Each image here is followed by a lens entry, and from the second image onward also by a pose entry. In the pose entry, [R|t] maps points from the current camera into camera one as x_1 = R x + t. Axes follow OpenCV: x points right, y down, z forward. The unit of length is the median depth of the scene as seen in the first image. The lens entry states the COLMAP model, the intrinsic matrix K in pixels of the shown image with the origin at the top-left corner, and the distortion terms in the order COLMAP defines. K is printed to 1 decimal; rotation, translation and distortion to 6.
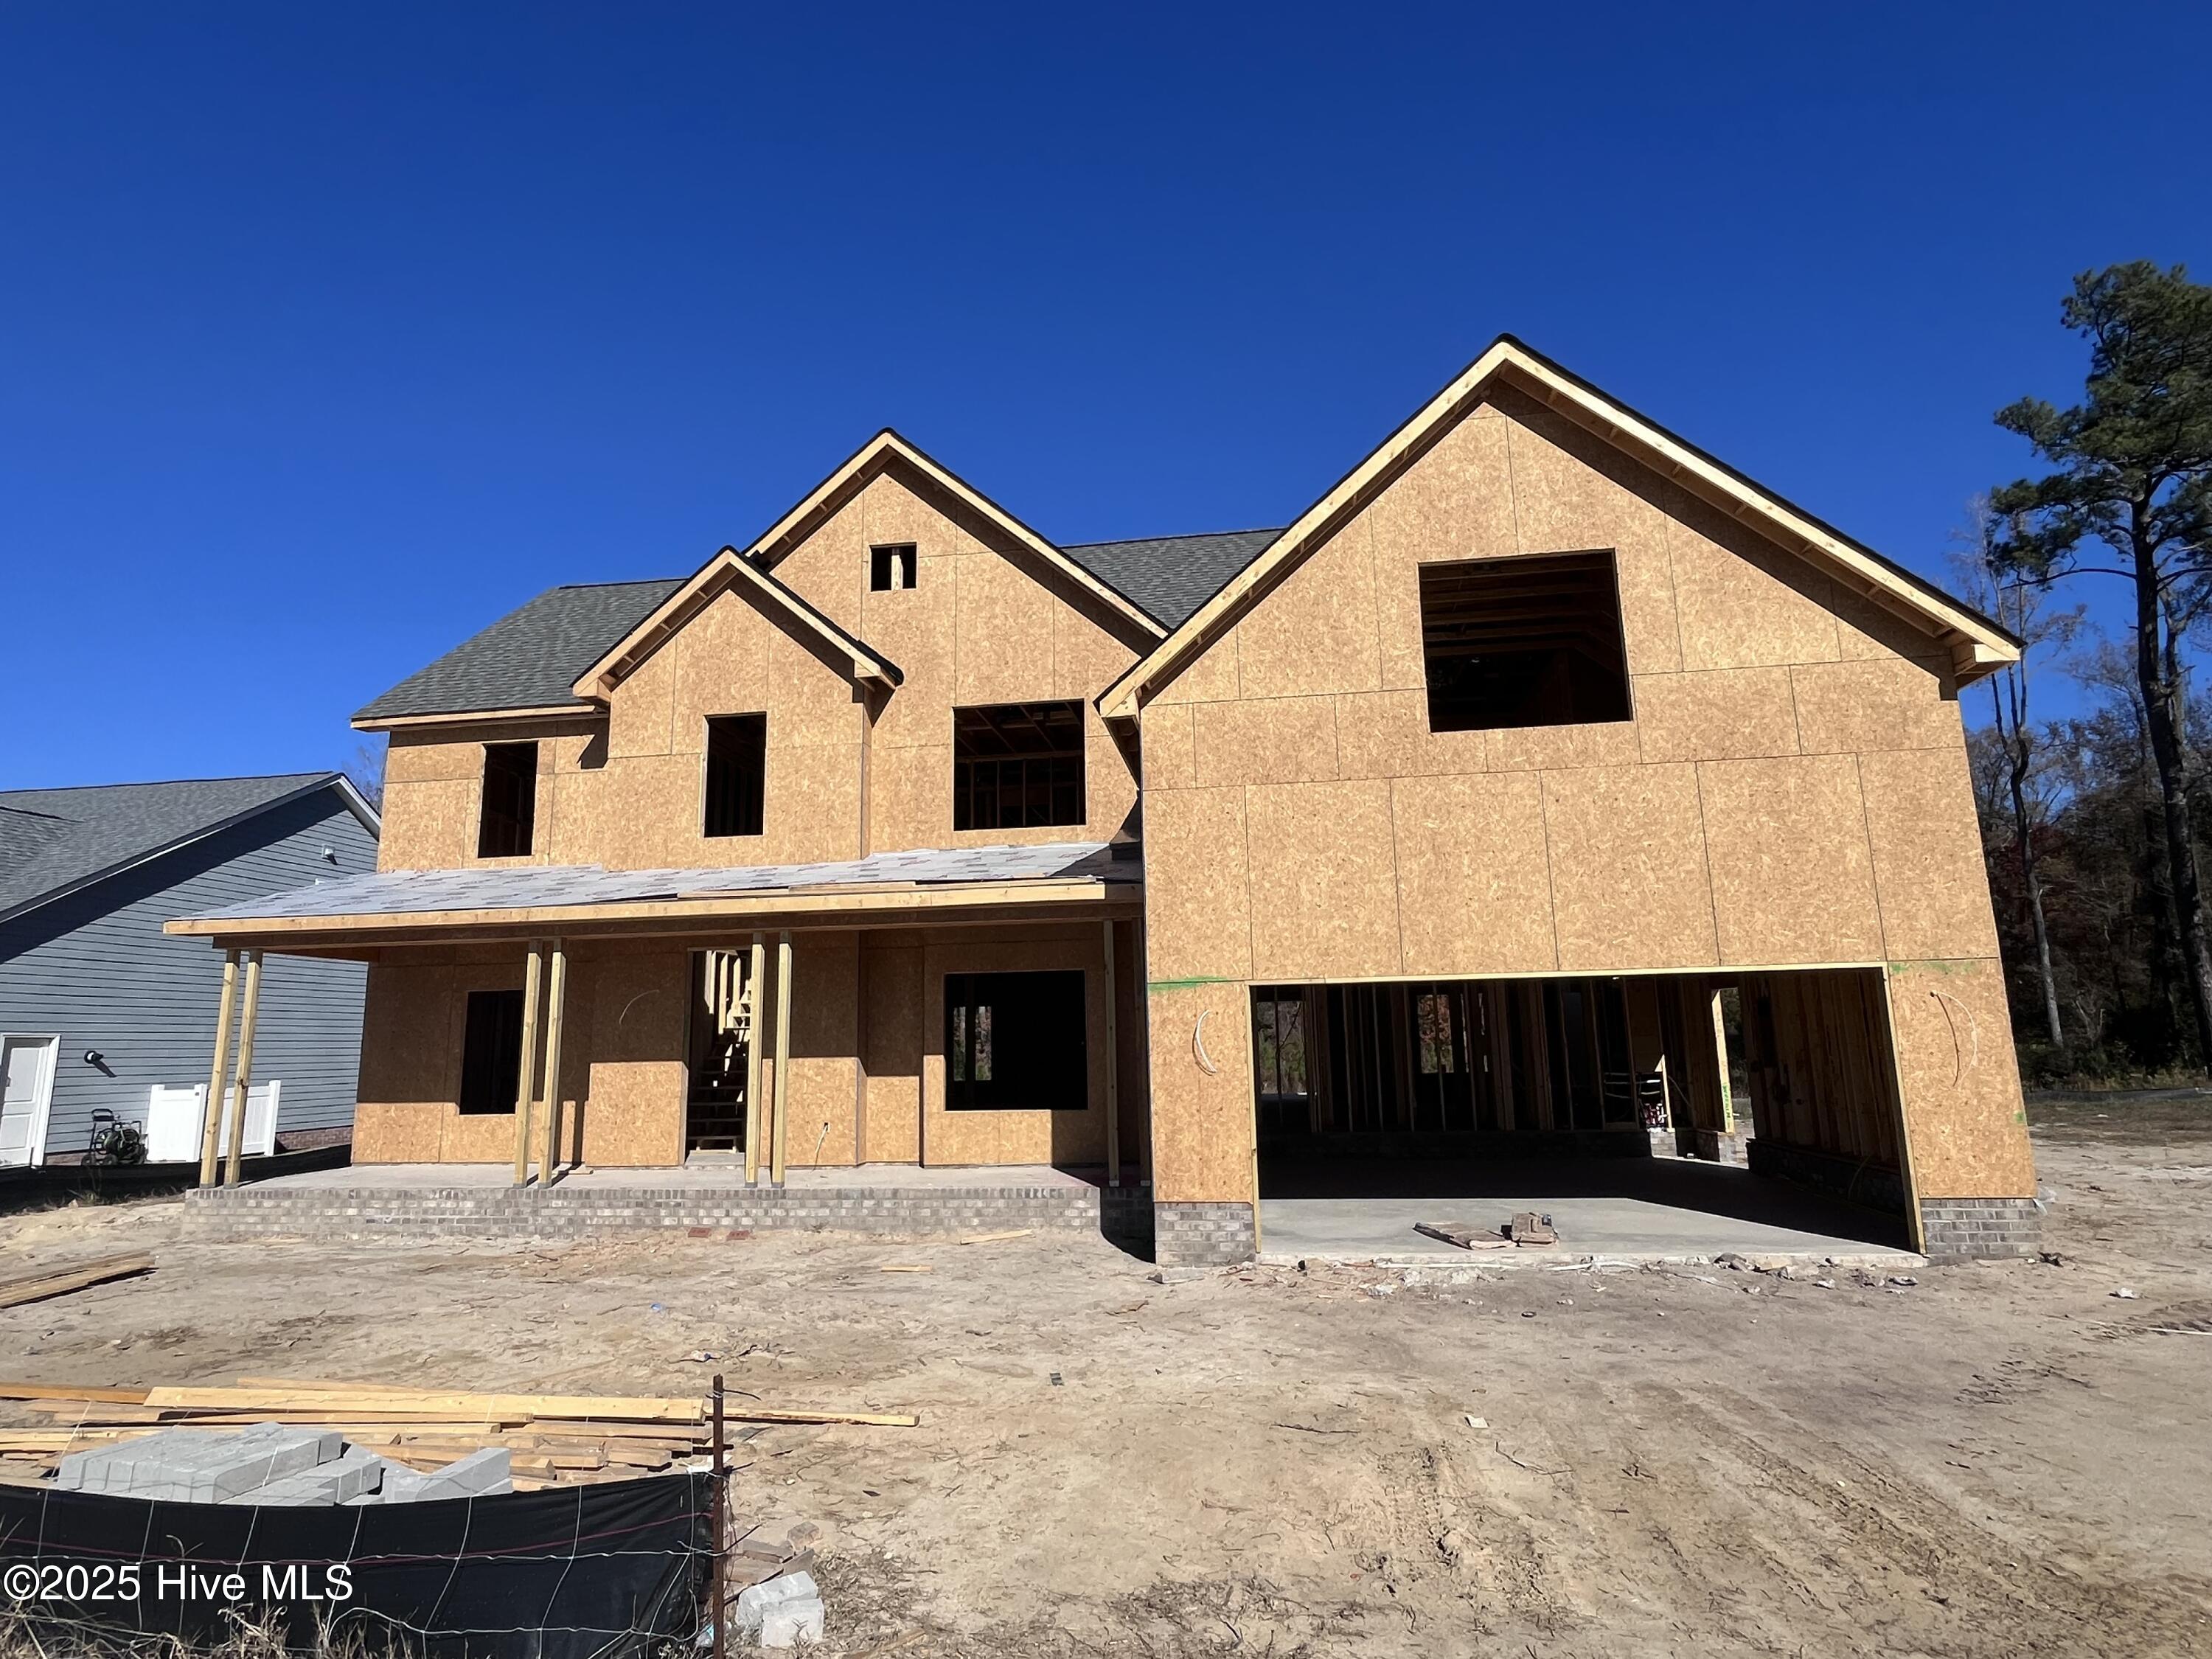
lens RADIAL K [[1152.7, 0, 1103.9], [0, 1152.7, 831.3], [0, 0, 1]] dist [-0.012636, 0.000014]
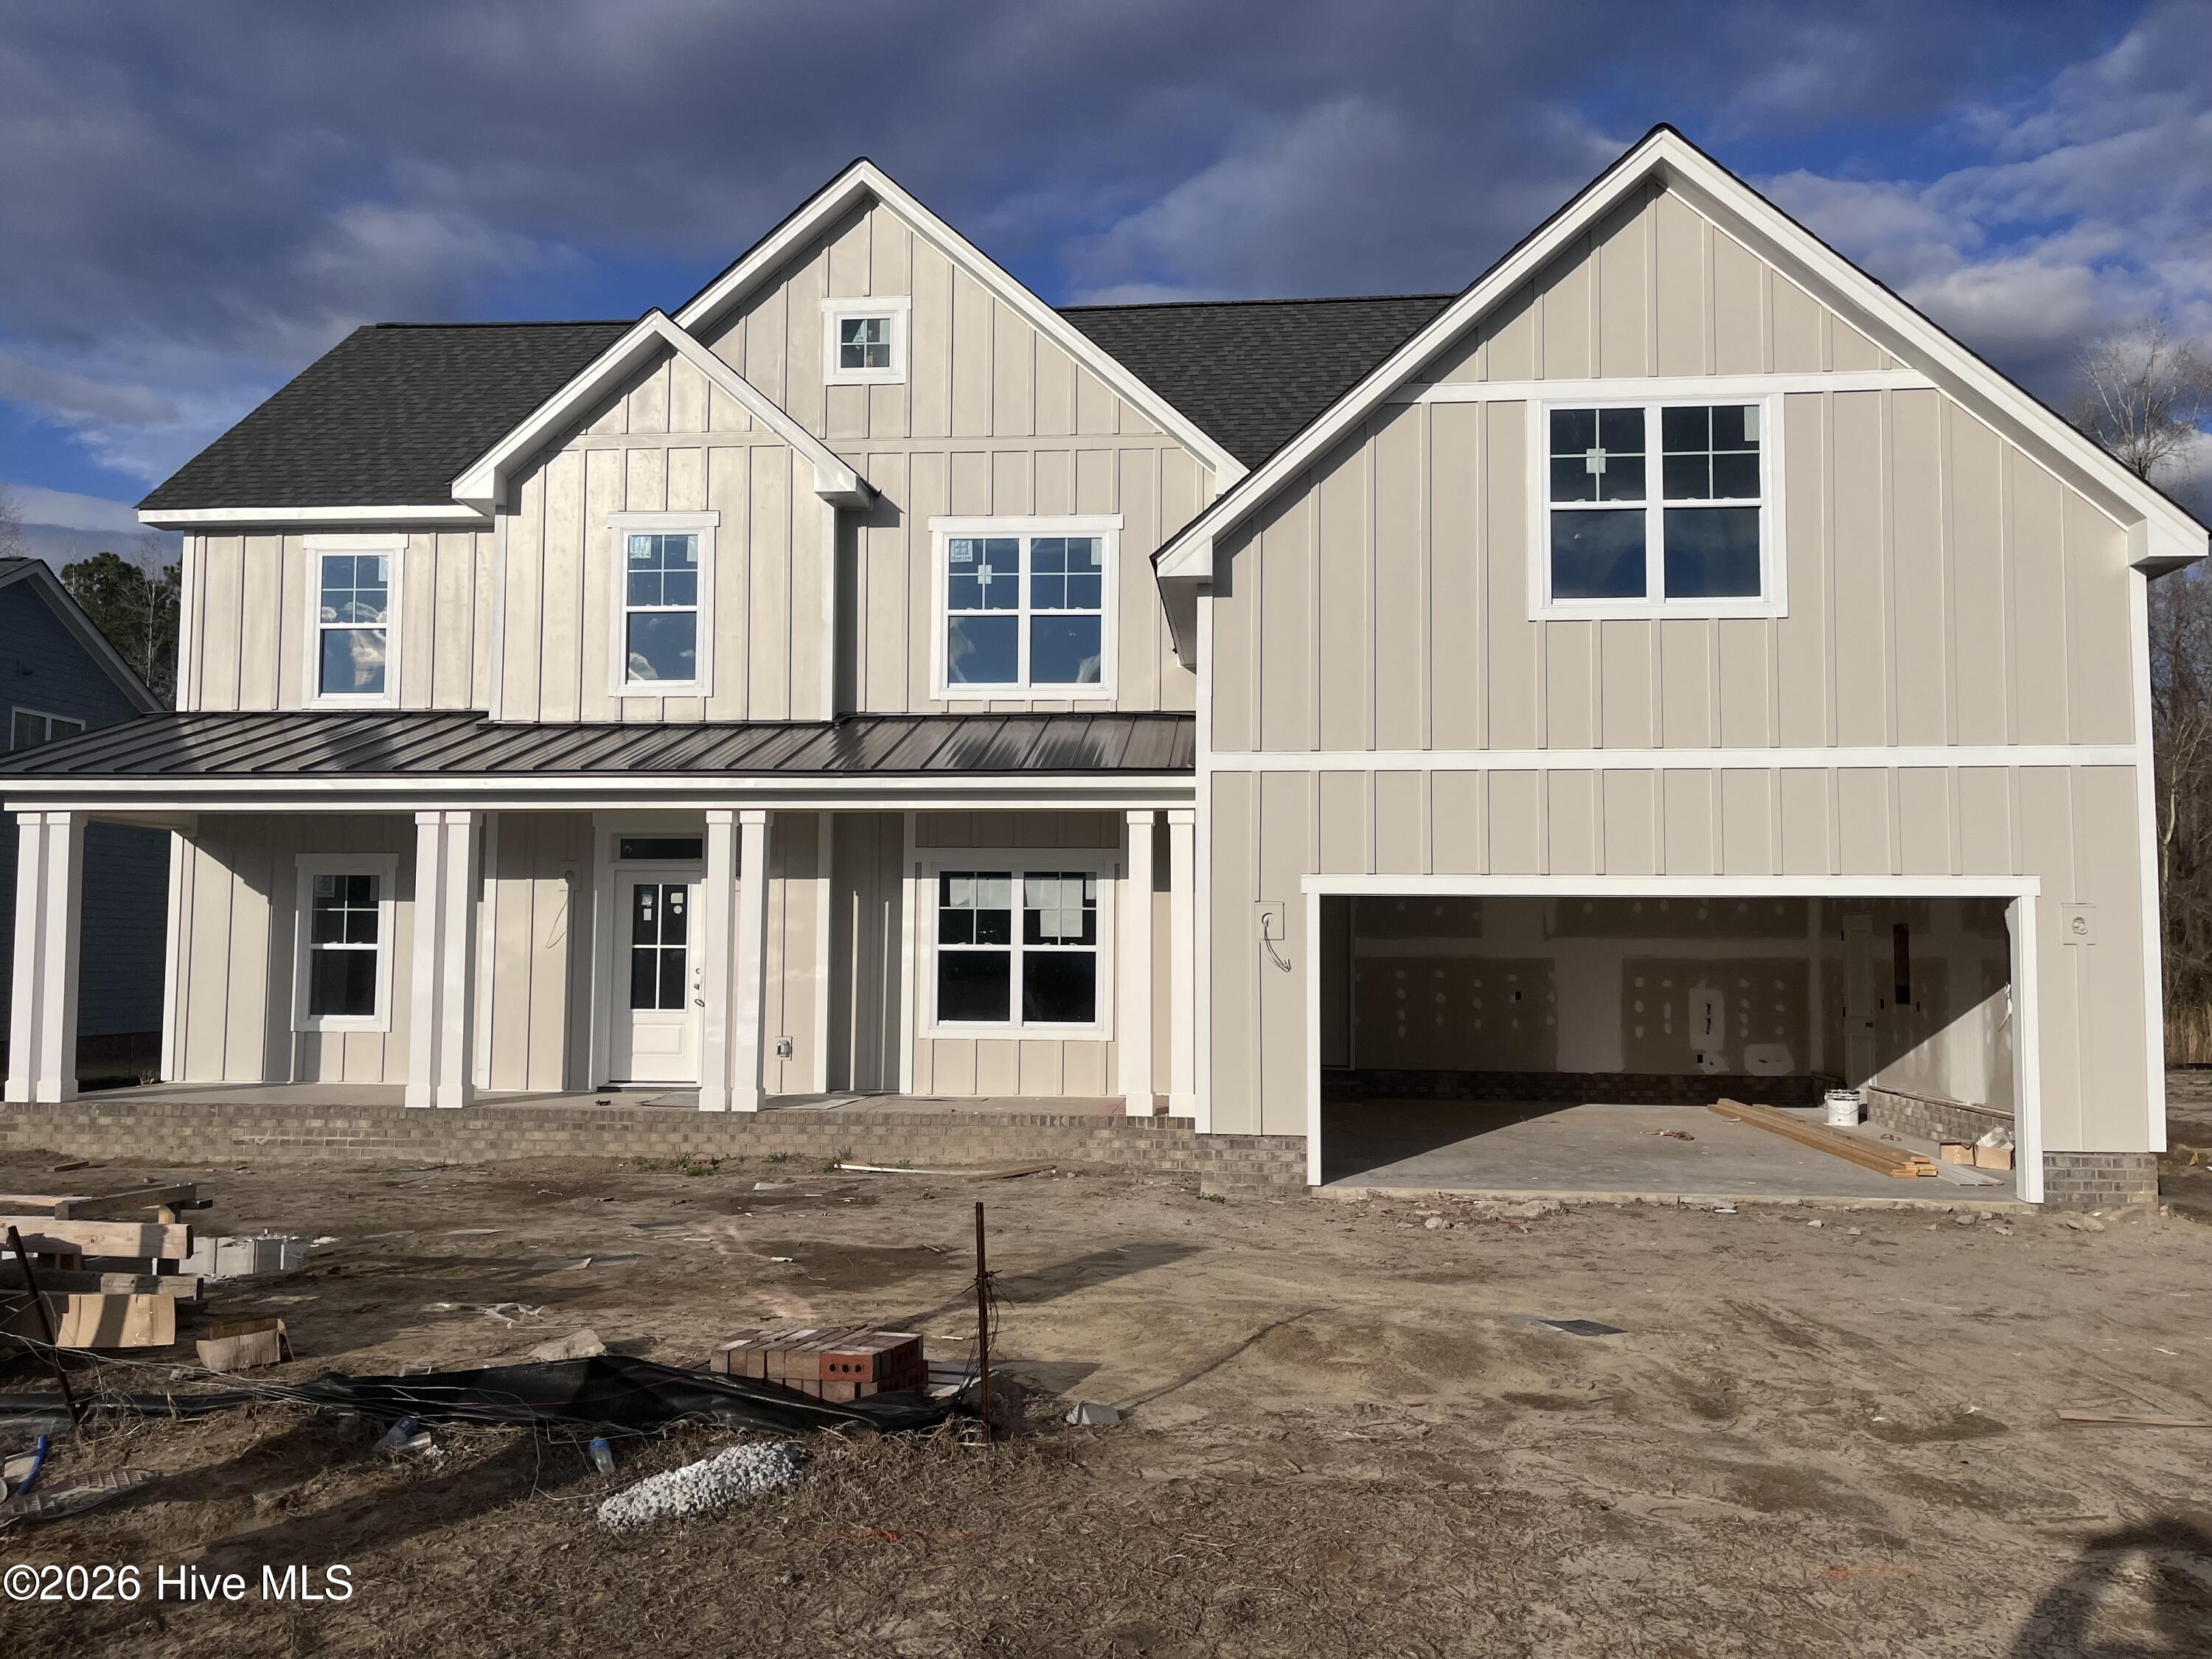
lens RADIAL K [[1686.5, 0, 1108.4], [0, 1686.5, 831.0], [0, 0, 1]] dist [0.005522, -0.000268]
pose [[0.998201, 0.029981, 0.051925, -0.085355], [-0.035408, 0.993633, 0.106957, -0.037408], [-0.048387, -0.108603, 0.992907, -0.225325]]
